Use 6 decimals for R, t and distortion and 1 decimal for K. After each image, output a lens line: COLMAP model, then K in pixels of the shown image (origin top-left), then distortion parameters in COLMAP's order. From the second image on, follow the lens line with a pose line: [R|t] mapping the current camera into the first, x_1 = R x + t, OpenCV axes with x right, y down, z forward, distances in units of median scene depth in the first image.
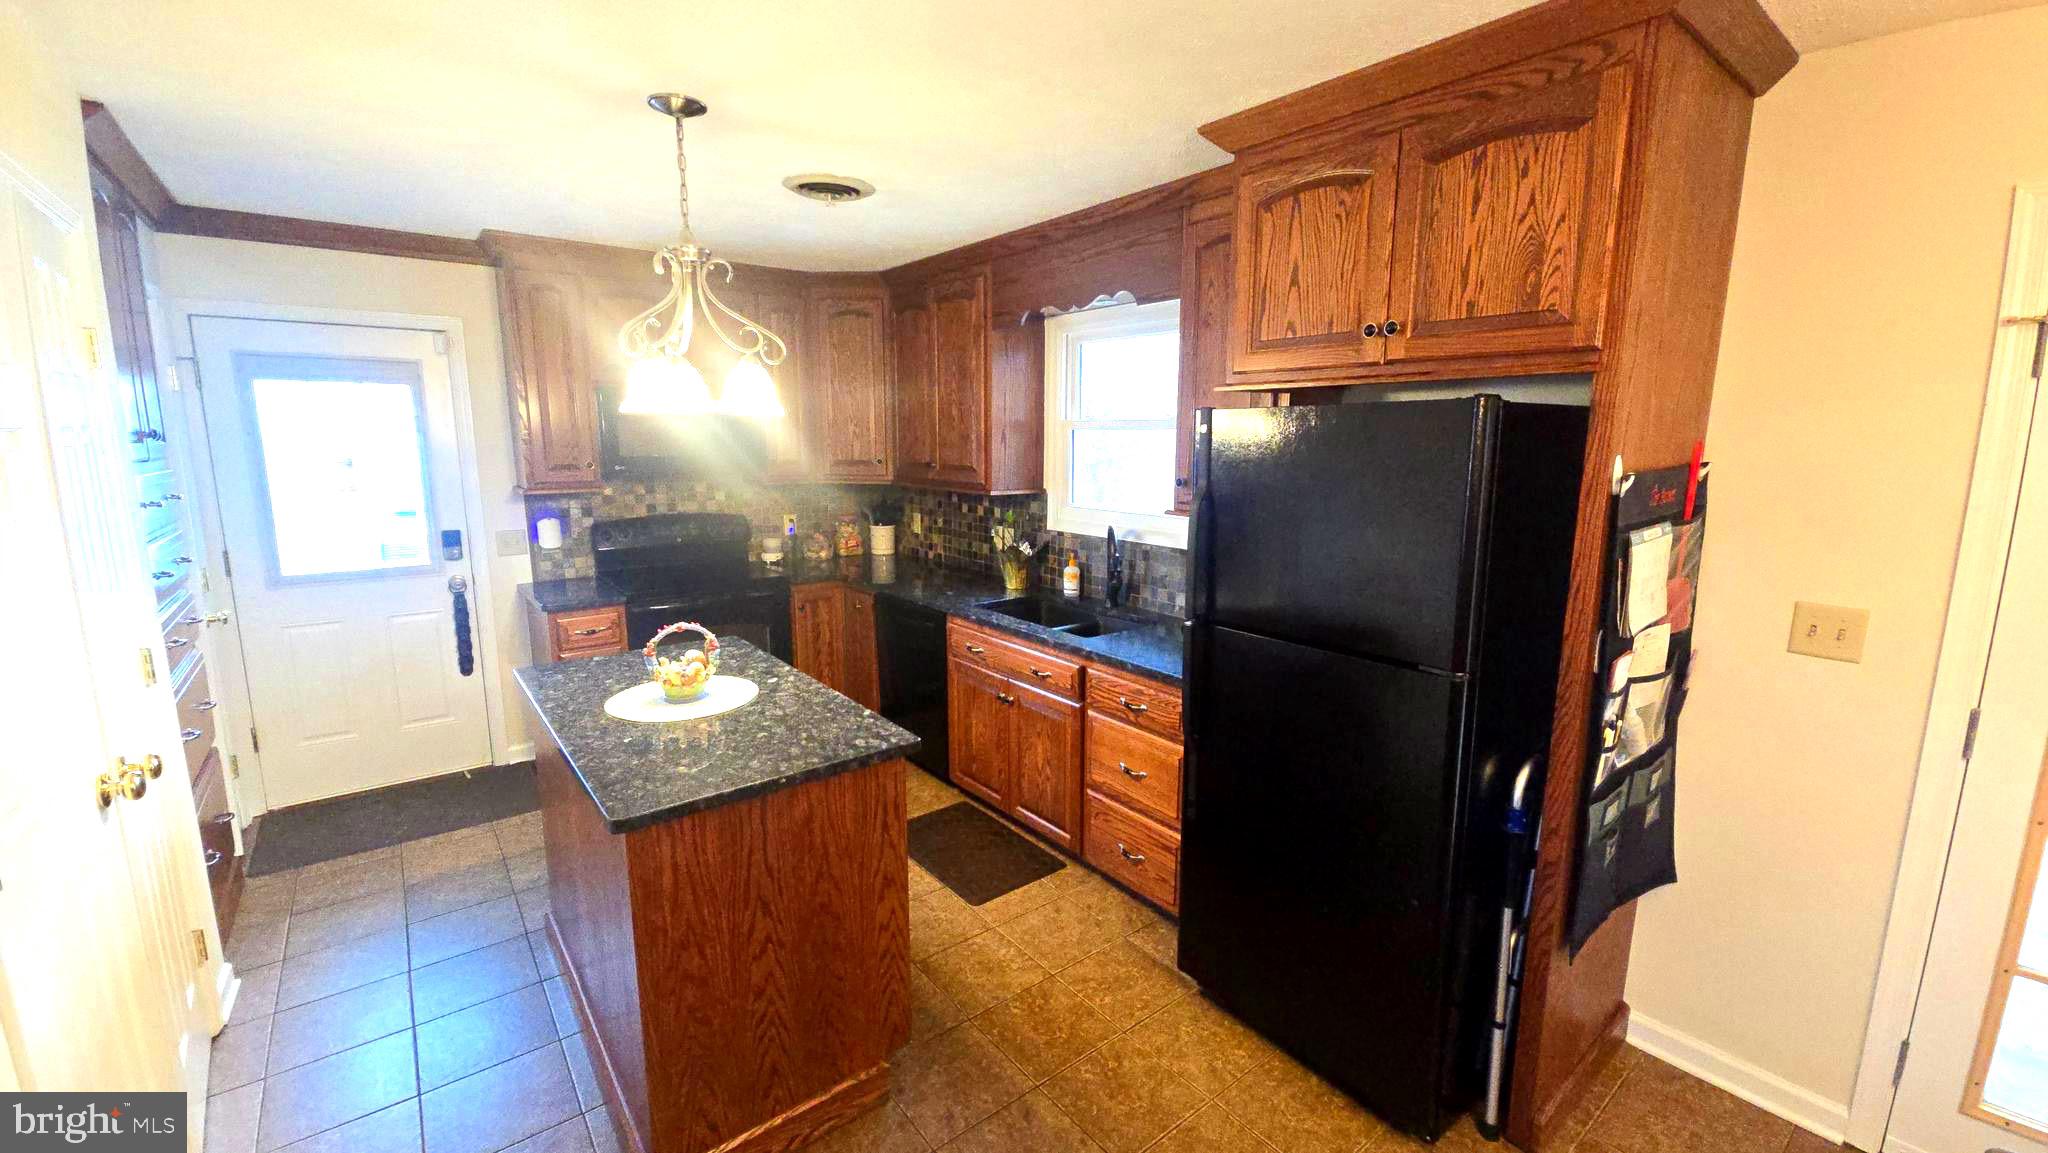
lens RADIAL K [[832.4, 0, 1032.9], [0, 832.4, 580.7], [0, 0, 1]] dist [0.005364, -0.004745]
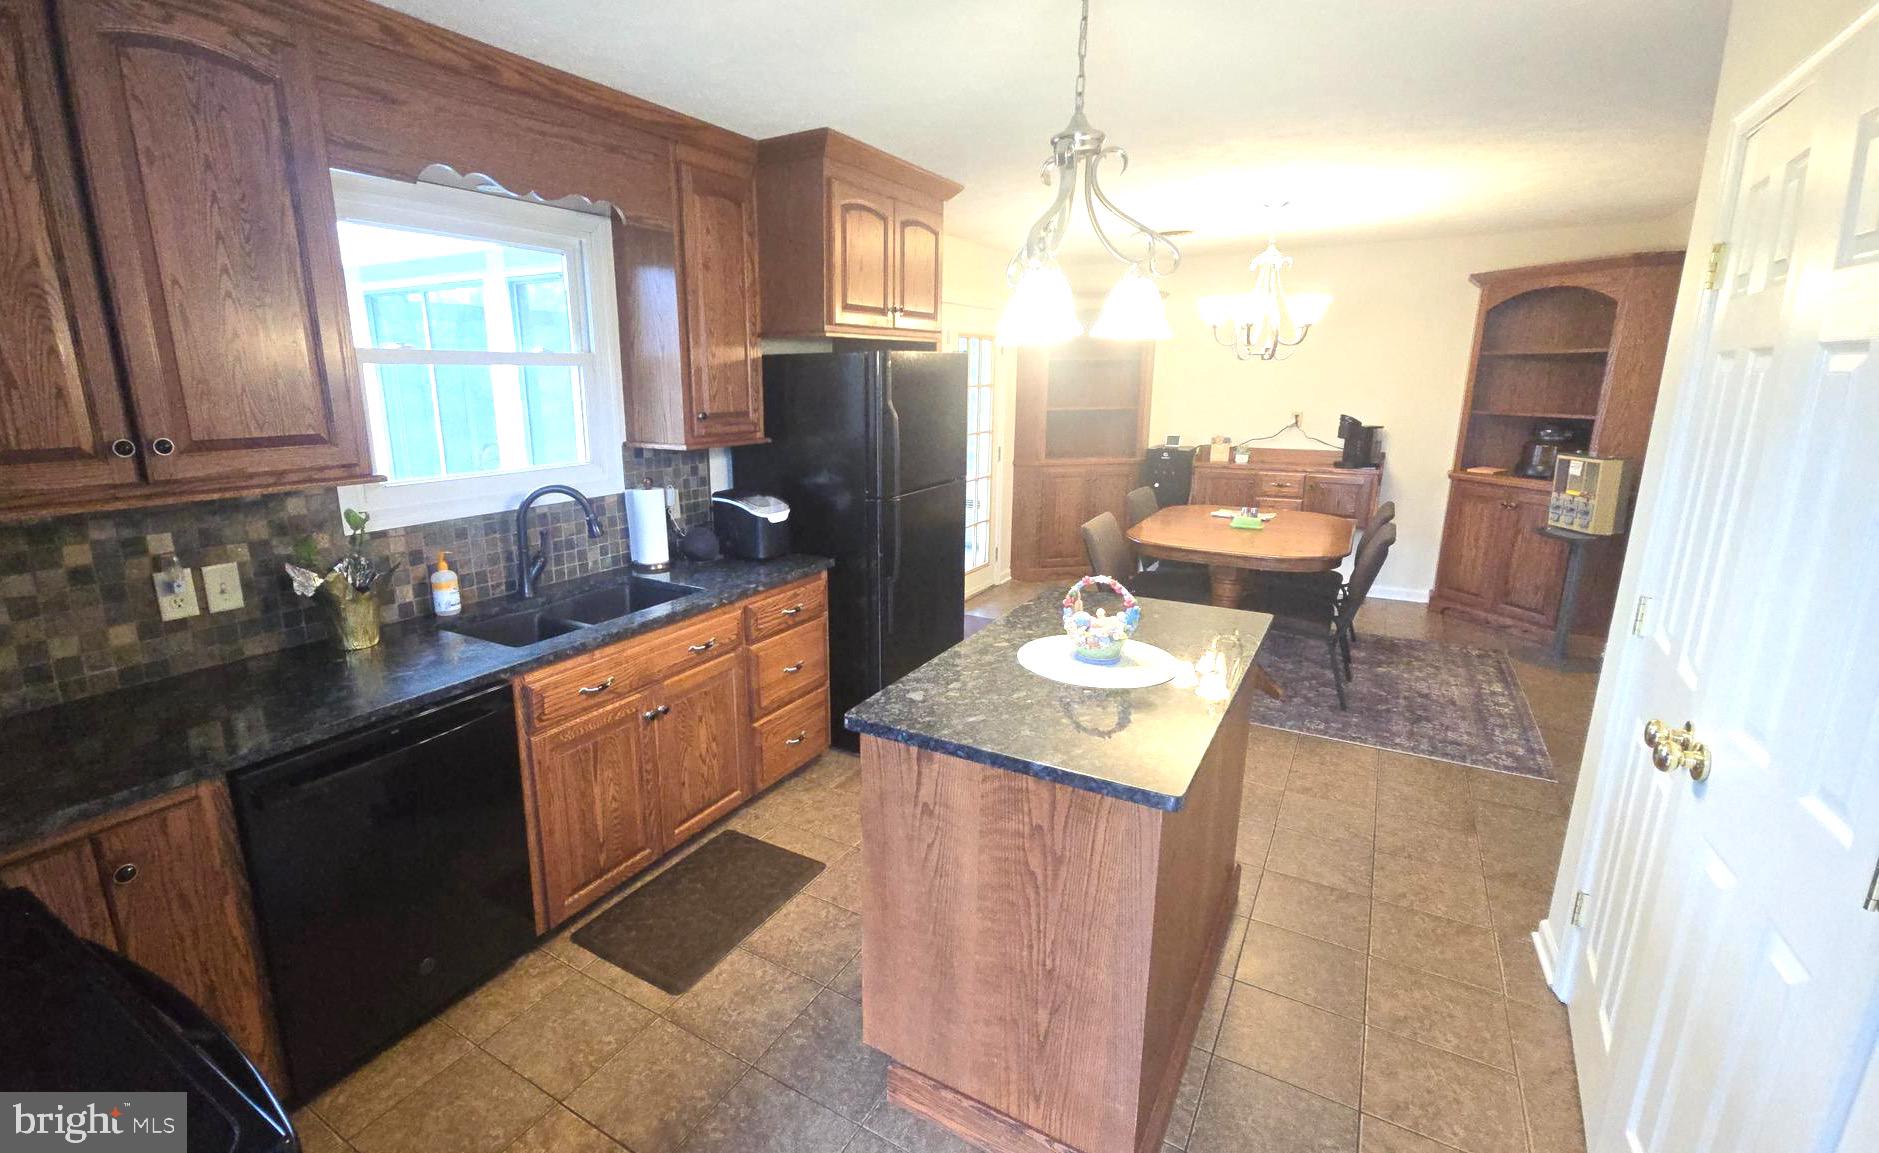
lens RADIAL K [[823.7, 0, 866.9], [0, 823.7, 571.5], [0, 0, 1]] dist [-0.000749, -0.000268]
pose [[-0.333101, -0.218742, 0.917167, -0.862817], [0.171766, 0.942364, 0.287134, -0.189695], [-0.927114, 0.253183, -0.276330, 1.109508]]
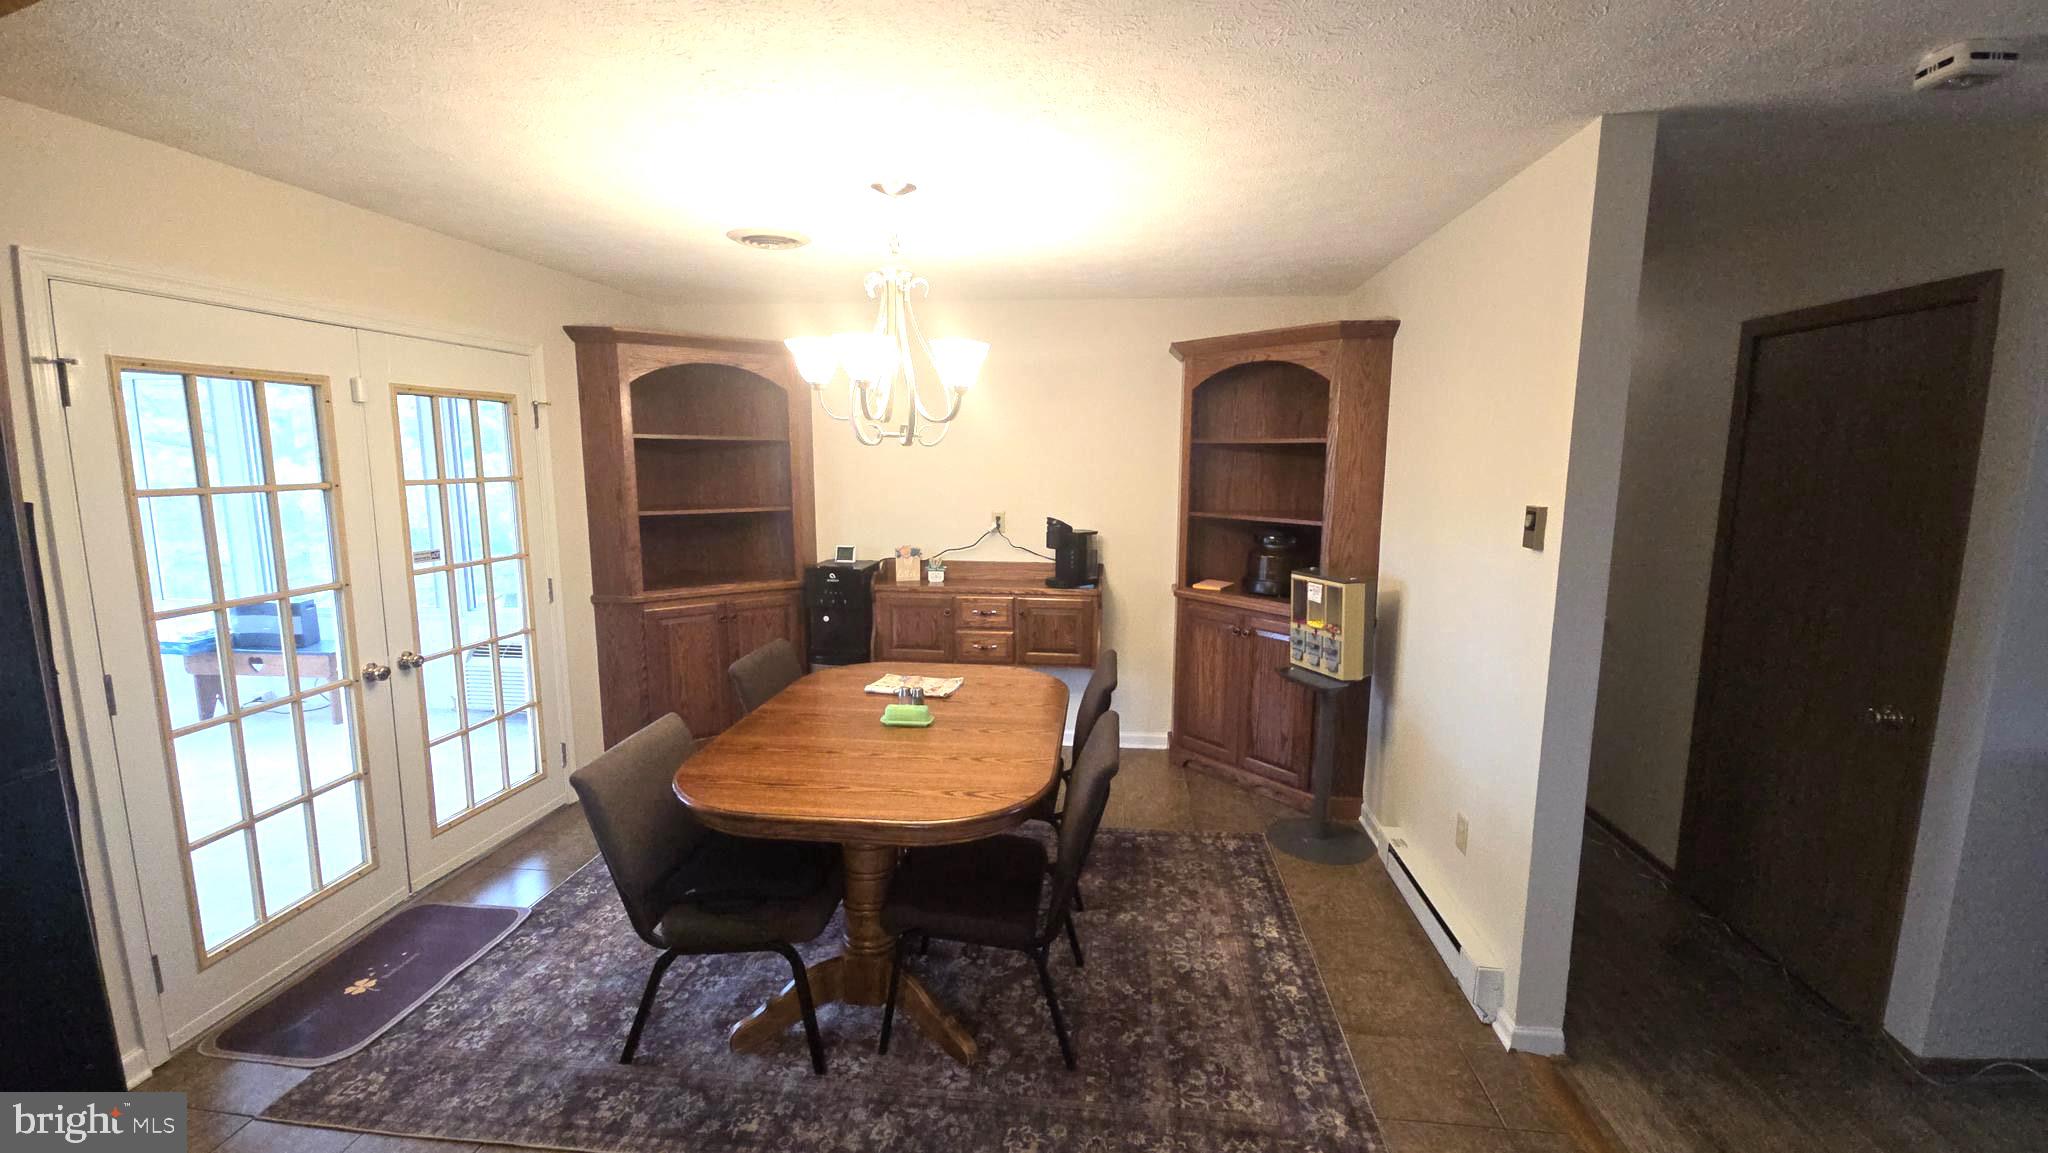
lens RADIAL K [[832.4, 0, 1034.2], [0, 832.4, 565.9], [0, 0, 1]] dist [0.005364, -0.004745]
pose [[-0.717374, -0.101997, 0.689182, -0.389841], [0.113715, 0.958816, 0.260269, -0.094786], [-0.687346, 0.265081, -0.676231, 0.488411]]
